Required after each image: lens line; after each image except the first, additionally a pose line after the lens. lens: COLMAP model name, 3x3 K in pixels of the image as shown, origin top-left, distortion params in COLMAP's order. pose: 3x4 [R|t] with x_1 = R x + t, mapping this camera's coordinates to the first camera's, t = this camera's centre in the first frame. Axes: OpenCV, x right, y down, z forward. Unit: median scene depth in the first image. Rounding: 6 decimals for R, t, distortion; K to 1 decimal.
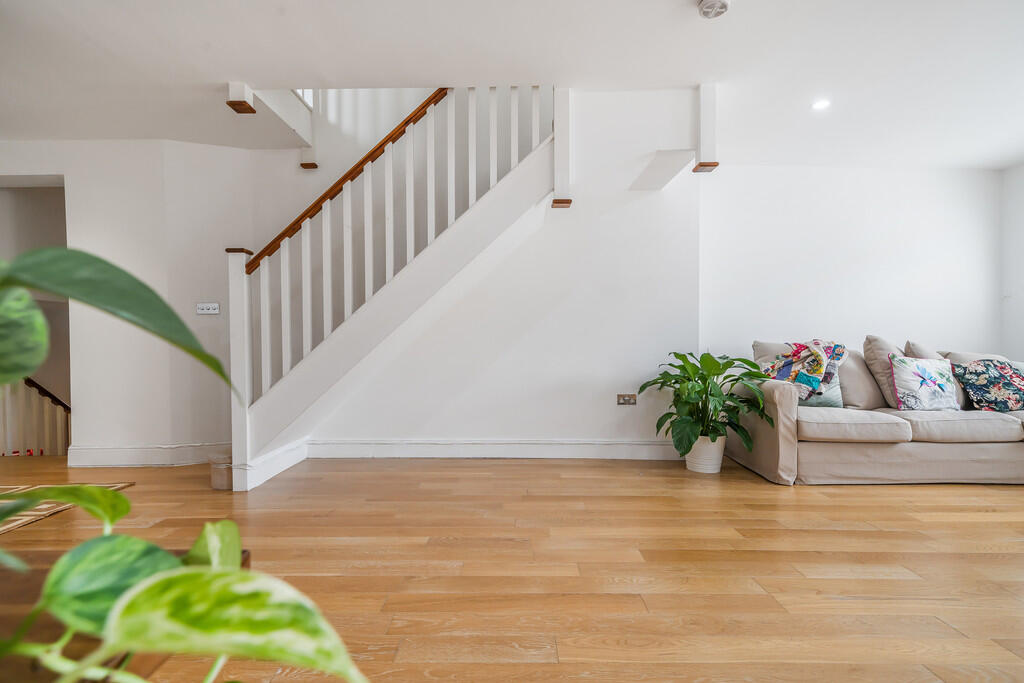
lens RADIAL K [[495.6, 0, 504.7], [0, 495.6, 355.3], [0, 0, 1]] dist [0.003619, 0.001691]
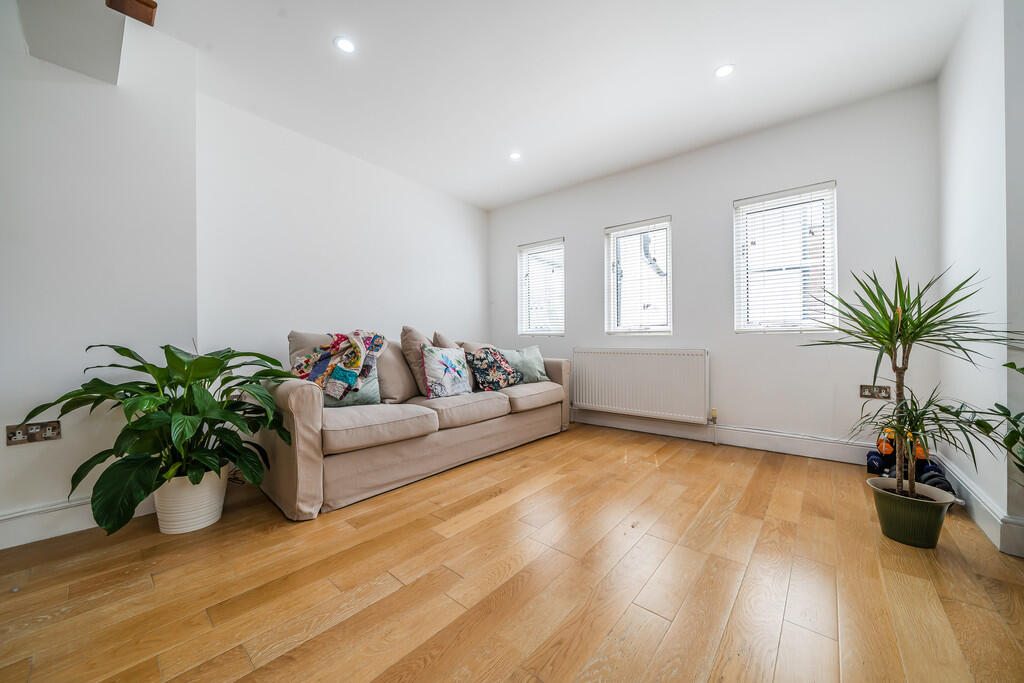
lens RADIAL K [[370.0, 0, 509.2], [0, 370.0, 335.8], [0, 0, 1]] dist [-0.003741, -0.000013]
pose [[0.648700, 0.006013, 0.761021, 0.318368], [0.021865, 0.999409, -0.026534, 0.004471], [-0.760730, 0.033852, 0.648185, 0.373693]]
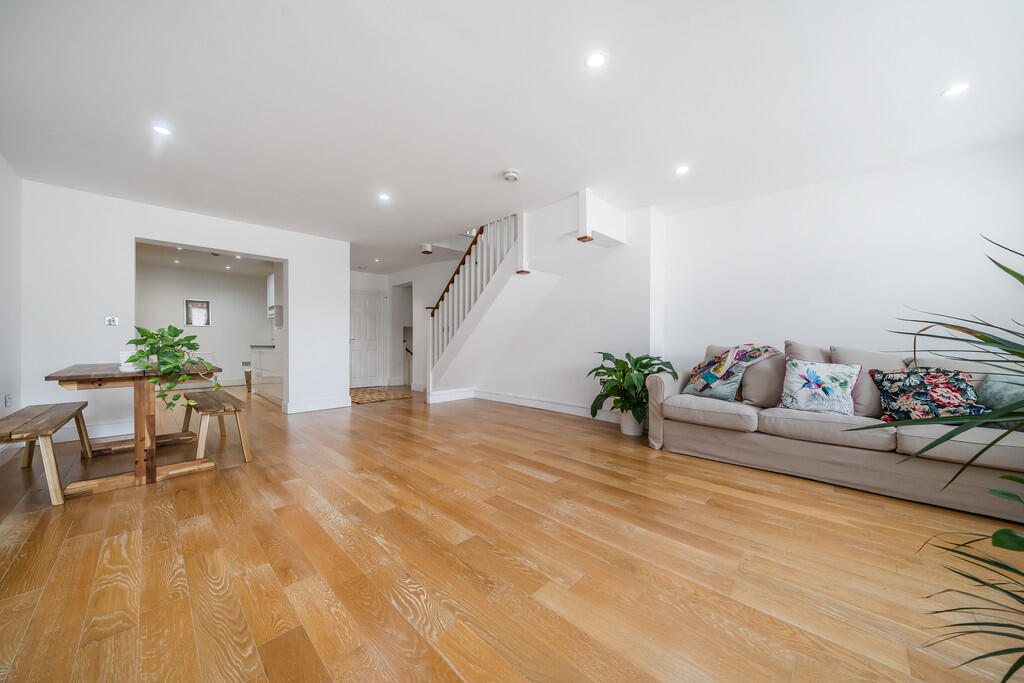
lens RADIAL K [[350.6, 0, 508.9], [0, 350.6, 347.4], [0, 0, 1]] dist [-0.001636, -0.000009]
pose [[0.719326, 0.011392, -0.694579, 0.899945], [-0.021659, 0.999747, -0.006034, -0.007655], [0.694335, 0.019384, 0.719391, 0.002786]]
